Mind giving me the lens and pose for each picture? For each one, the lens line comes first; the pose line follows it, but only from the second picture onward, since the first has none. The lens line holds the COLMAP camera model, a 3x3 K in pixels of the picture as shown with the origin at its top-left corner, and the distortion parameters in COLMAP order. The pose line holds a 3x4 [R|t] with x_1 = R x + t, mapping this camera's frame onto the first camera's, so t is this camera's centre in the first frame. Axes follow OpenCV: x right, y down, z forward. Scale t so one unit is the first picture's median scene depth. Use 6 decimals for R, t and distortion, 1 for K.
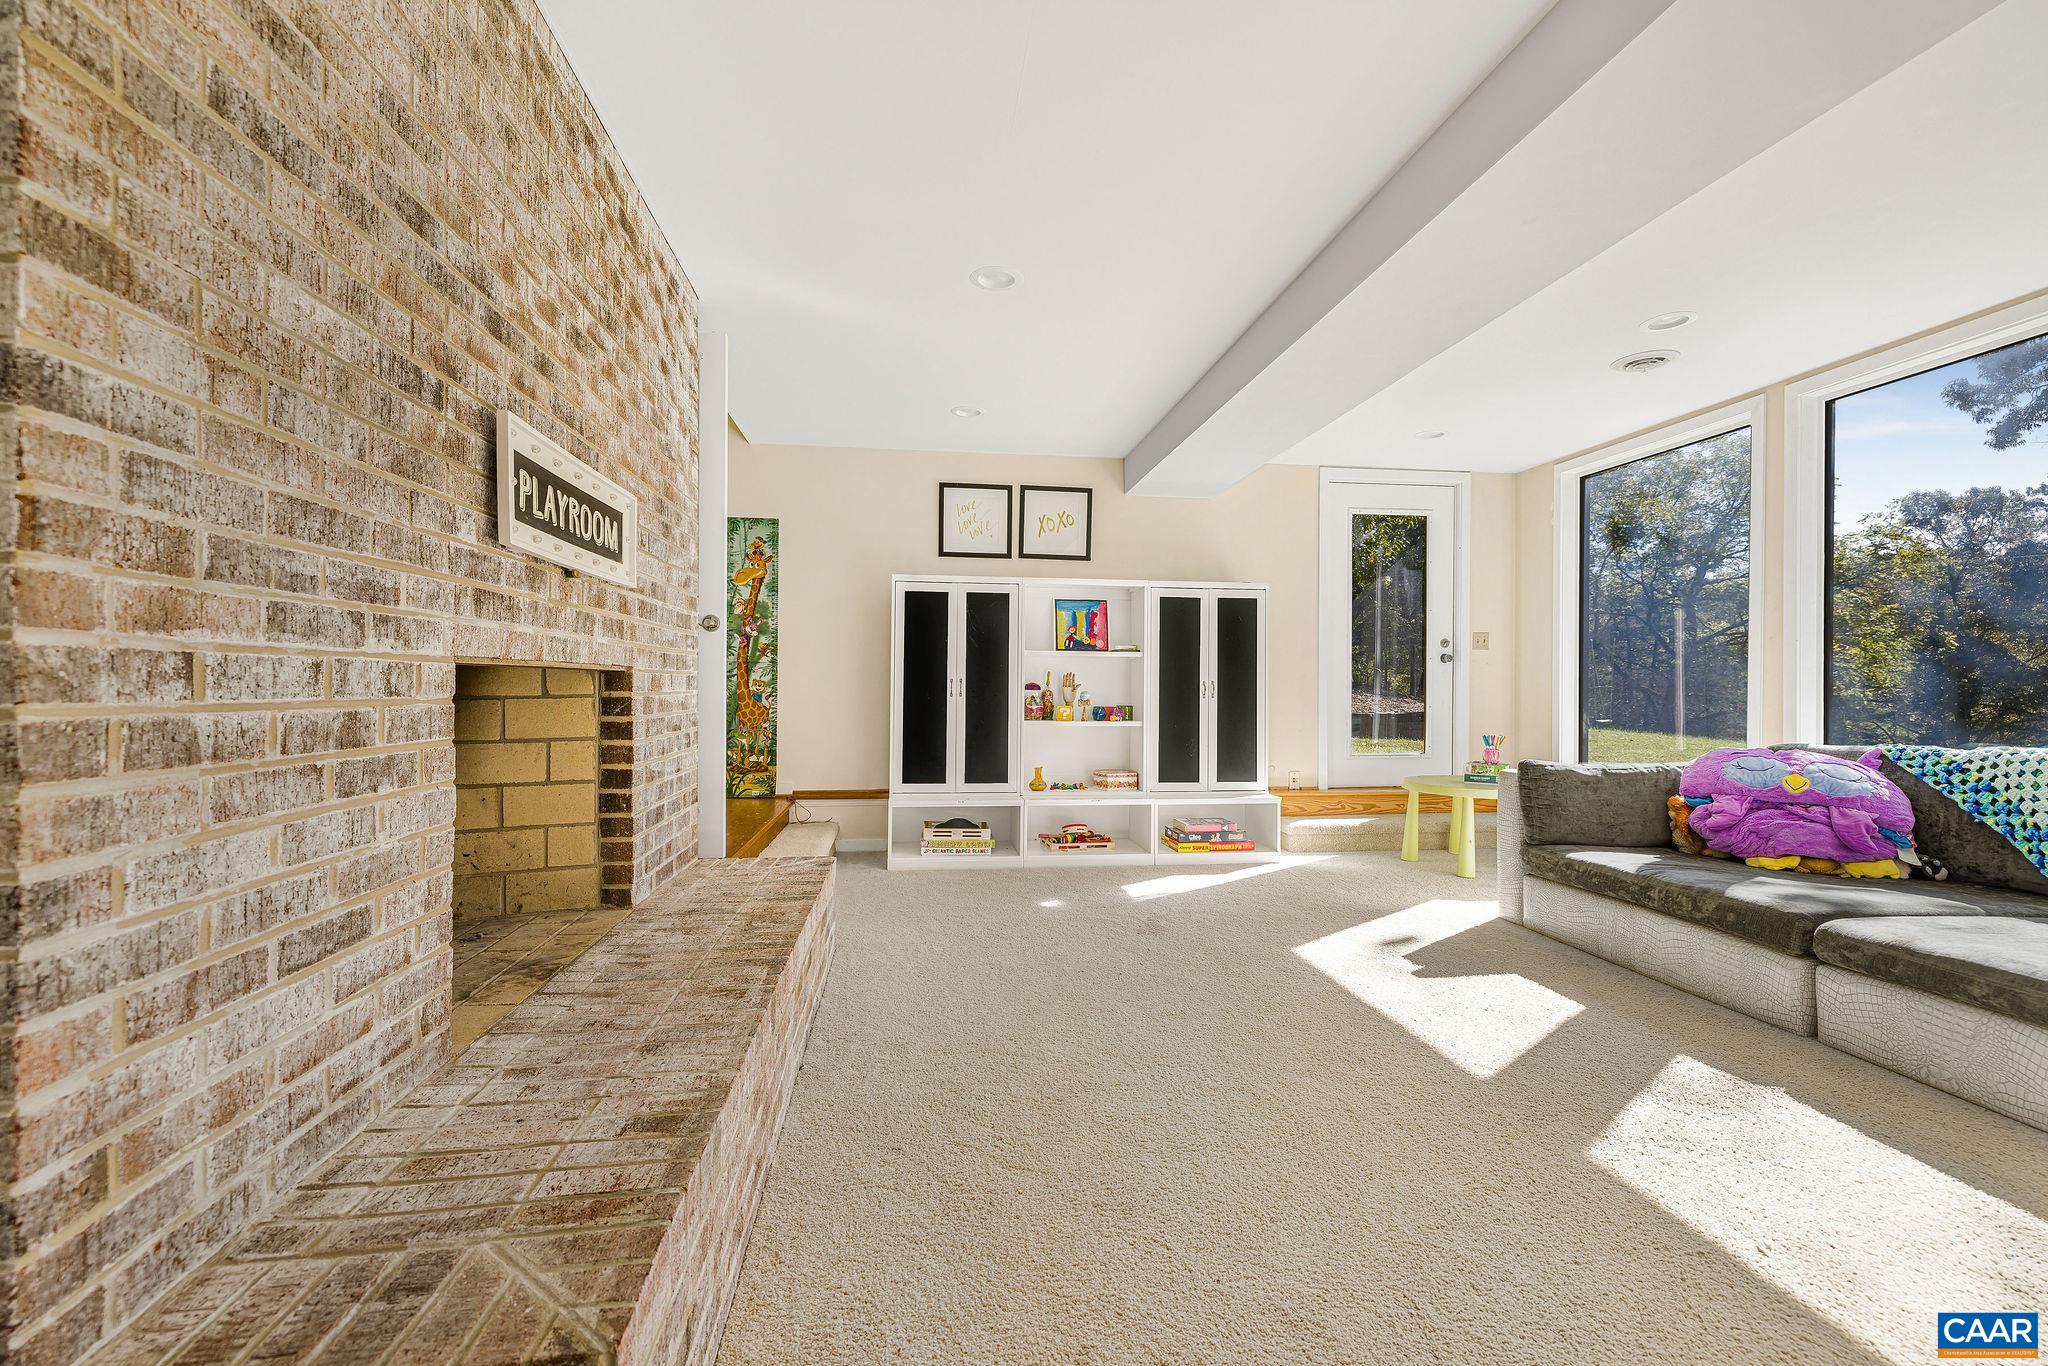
lens RADIAL K [[859.4, 0, 1019.6], [0, 859.4, 683.6], [0, 0, 1]] dist [-0.000909, 0.000969]
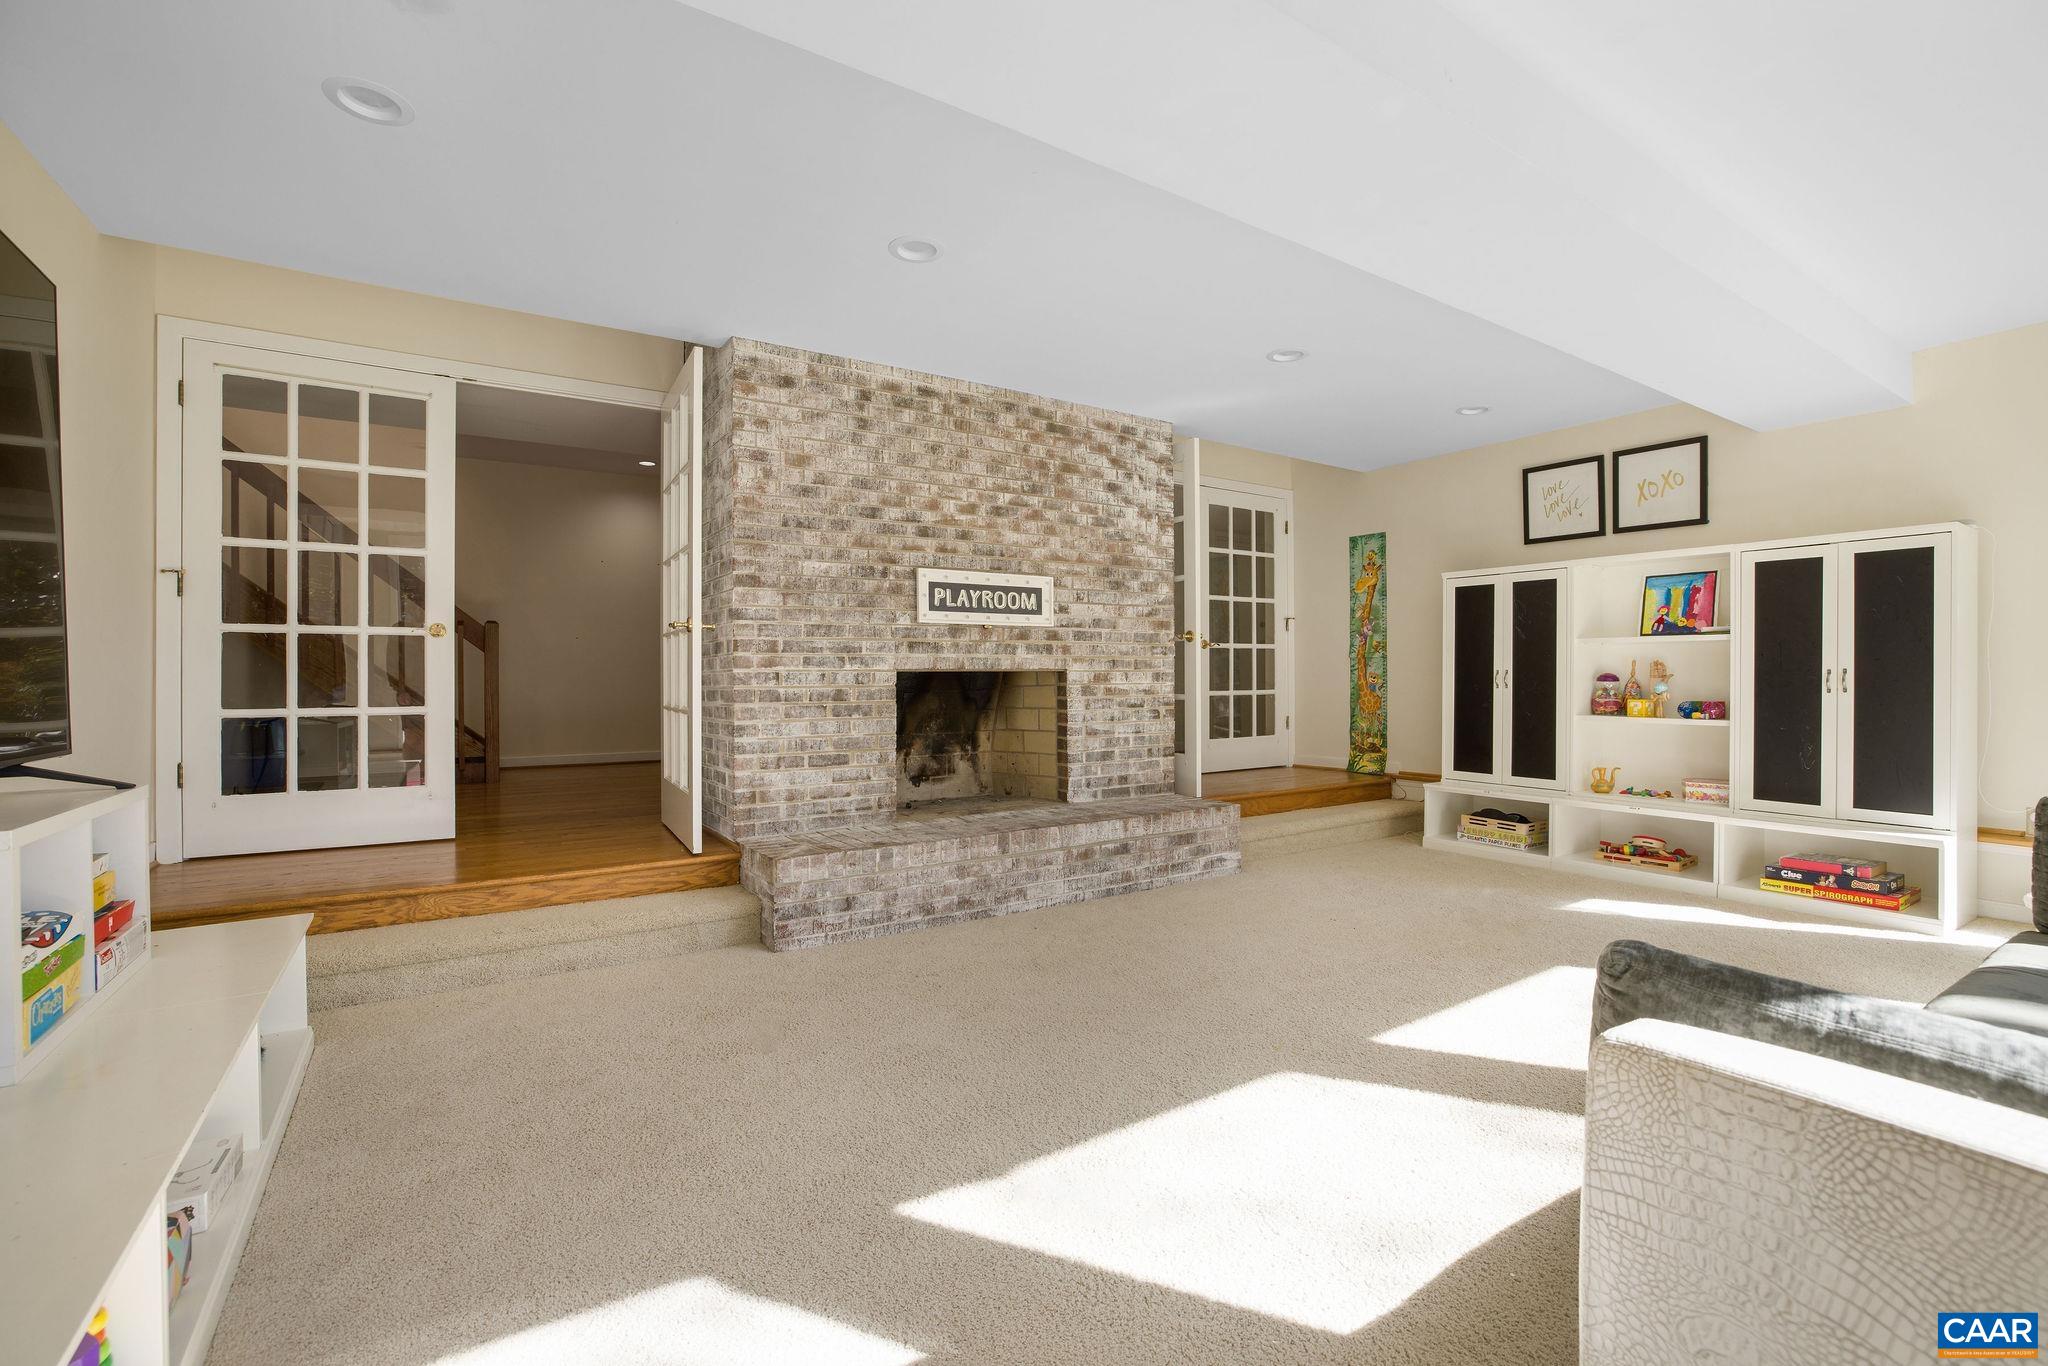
lens RADIAL K [[908.5, 0, 1023.6], [0, 908.5, 675.2], [0, 0, 1]] dist [-0.037780, 0.000185]
pose [[0.430755, -0.007009, -0.902442, 1.276302], [0.007606, 0.999963, -0.004136, 0.000410], [0.902437, -0.005083, 0.430792, 0.103379]]
